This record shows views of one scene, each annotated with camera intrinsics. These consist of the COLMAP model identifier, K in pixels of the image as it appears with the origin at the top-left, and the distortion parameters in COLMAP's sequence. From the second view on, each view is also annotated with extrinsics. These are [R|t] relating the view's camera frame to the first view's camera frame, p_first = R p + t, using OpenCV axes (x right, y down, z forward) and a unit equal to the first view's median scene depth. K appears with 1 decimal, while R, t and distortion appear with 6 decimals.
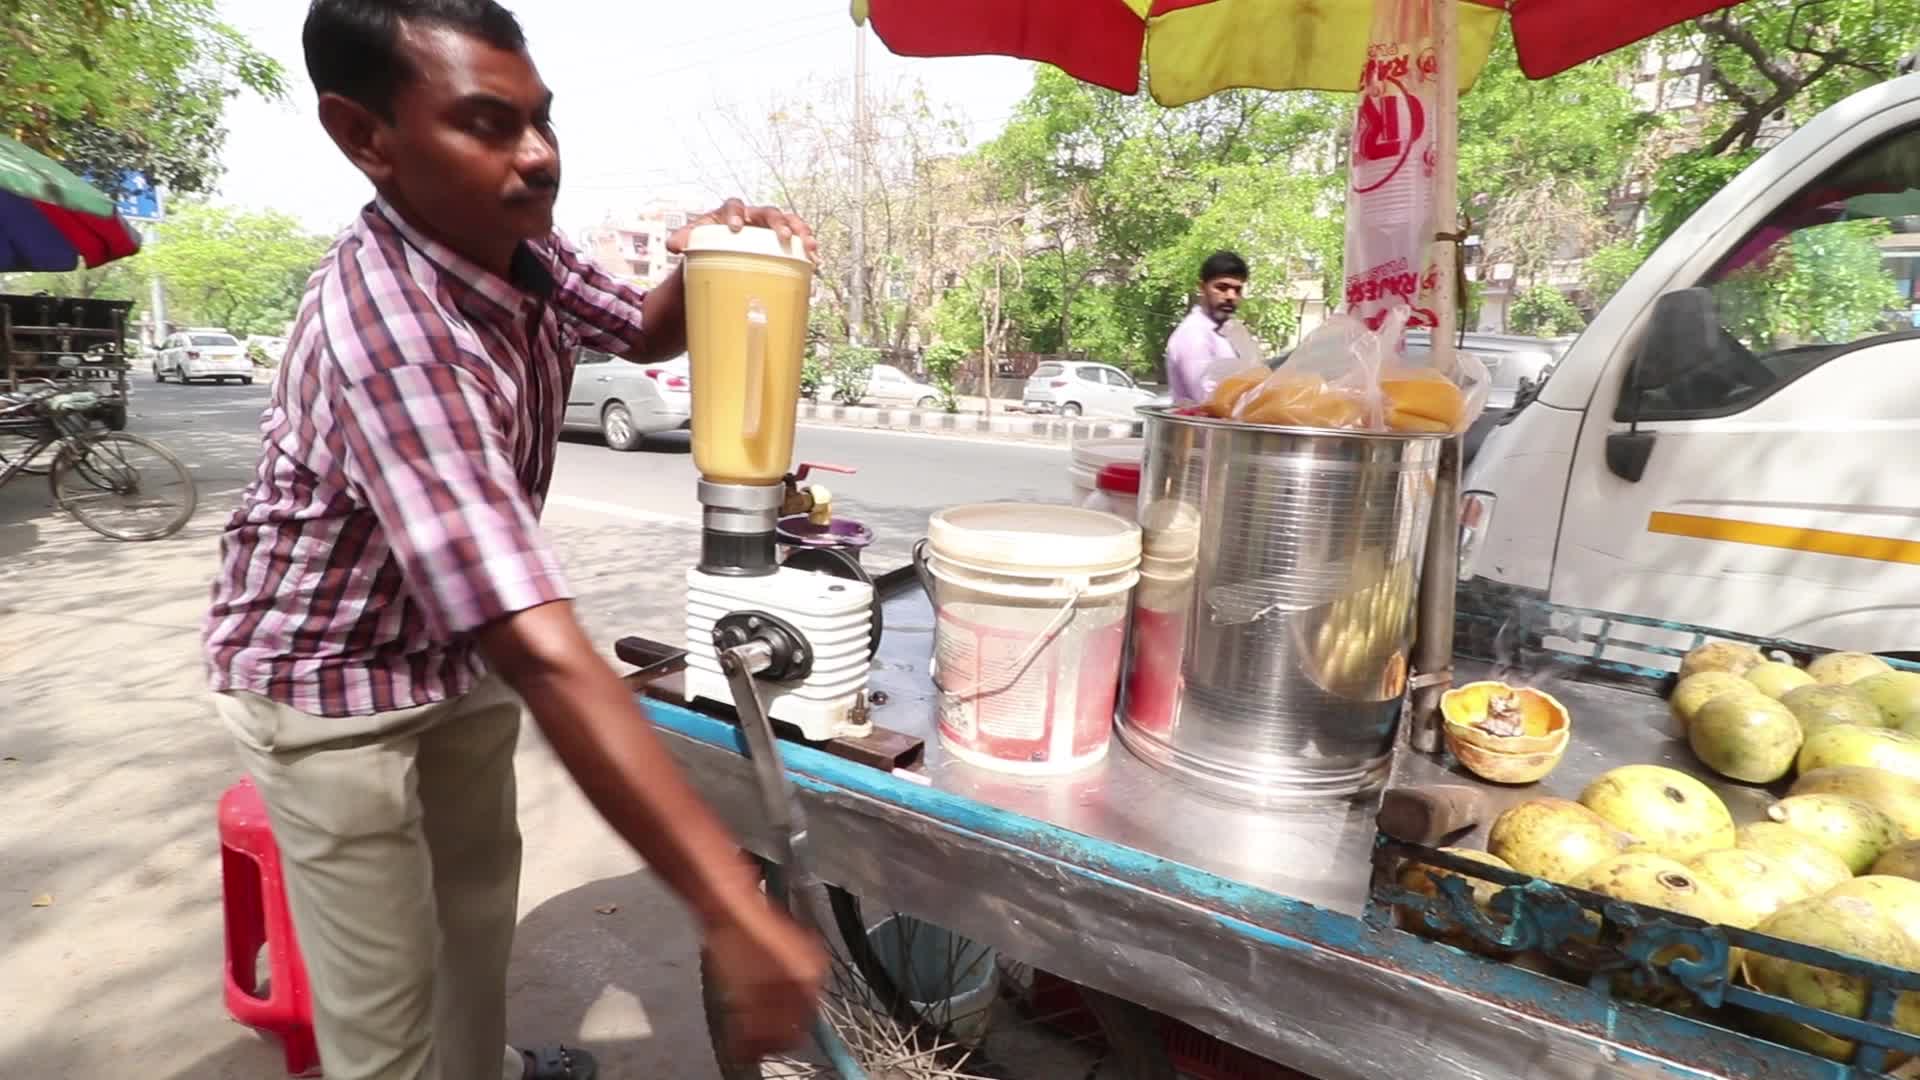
lens RADIAL K [[890.4, 0, 957.0], [0, 890.4, 544.2], [0, 0, 1]] dist [-0.002565, -0.016134]
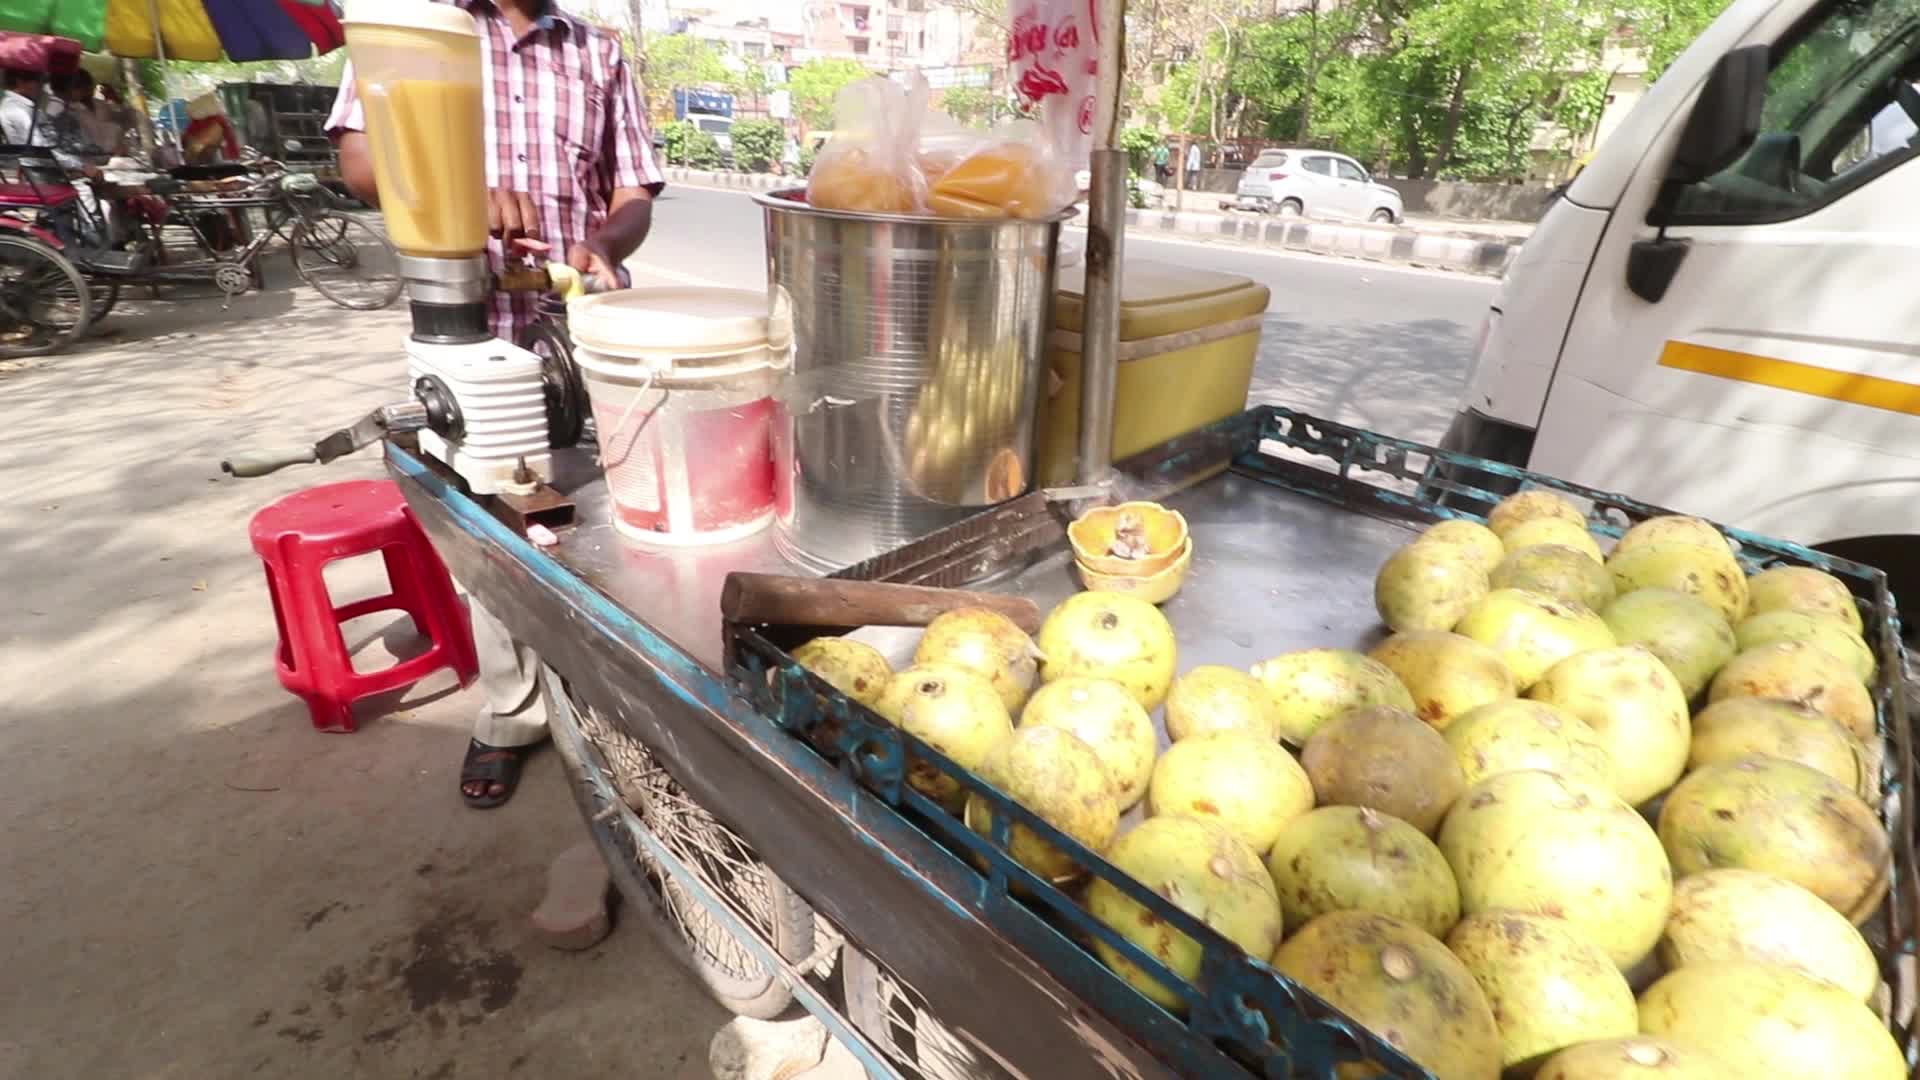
lens RADIAL K [[891.5, 0, 956.8], [0, 891.5, 540.2], [0, 0, 1]] dist [0.001481, -0.017547]
pose [[0.969898, 0.100024, -0.222021, 0.150633], [-0.051357, 0.975259, 0.215018, 0.000460], [0.238035, -0.197143, 0.951038, 0.011820]]
